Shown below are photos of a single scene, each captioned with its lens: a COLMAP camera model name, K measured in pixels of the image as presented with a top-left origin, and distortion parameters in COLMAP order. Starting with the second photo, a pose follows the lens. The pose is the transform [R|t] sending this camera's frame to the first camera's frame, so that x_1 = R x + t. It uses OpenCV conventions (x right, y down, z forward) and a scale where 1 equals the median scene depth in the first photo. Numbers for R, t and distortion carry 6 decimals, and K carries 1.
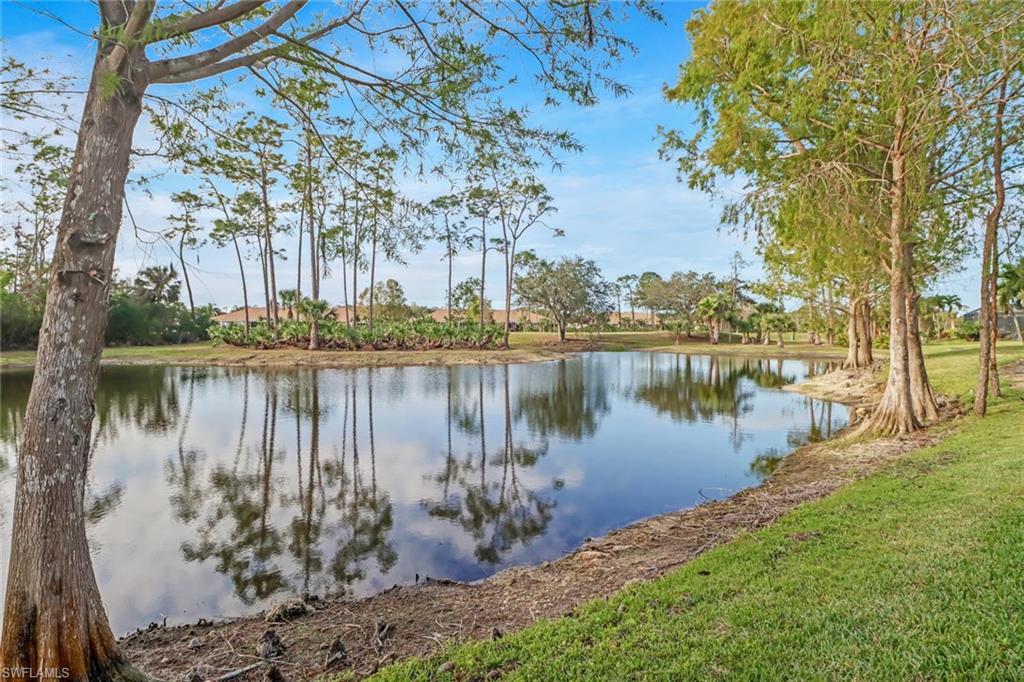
lens RADIAL K [[485.0, 0, 514.1], [0, 485.0, 336.5], [0, 0, 1]] dist [-0.013028, -0.000524]
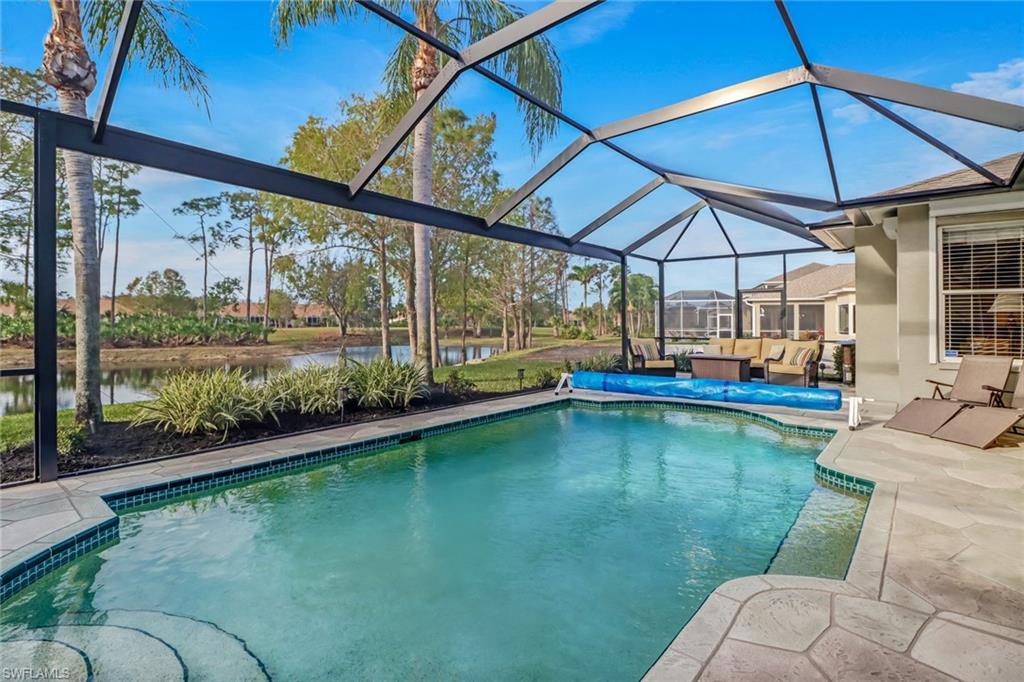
lens RADIAL K [[485.0, 0, 512.3], [0, 485.0, 337.9], [0, 0, 1]] dist [-0.013028, -0.000524]
pose [[0.943556, -0.008966, 0.331091, 0.133940], [0.002808, 0.999814, 0.019074, -0.007987], [-0.331200, -0.017068, 0.943406, -0.187469]]
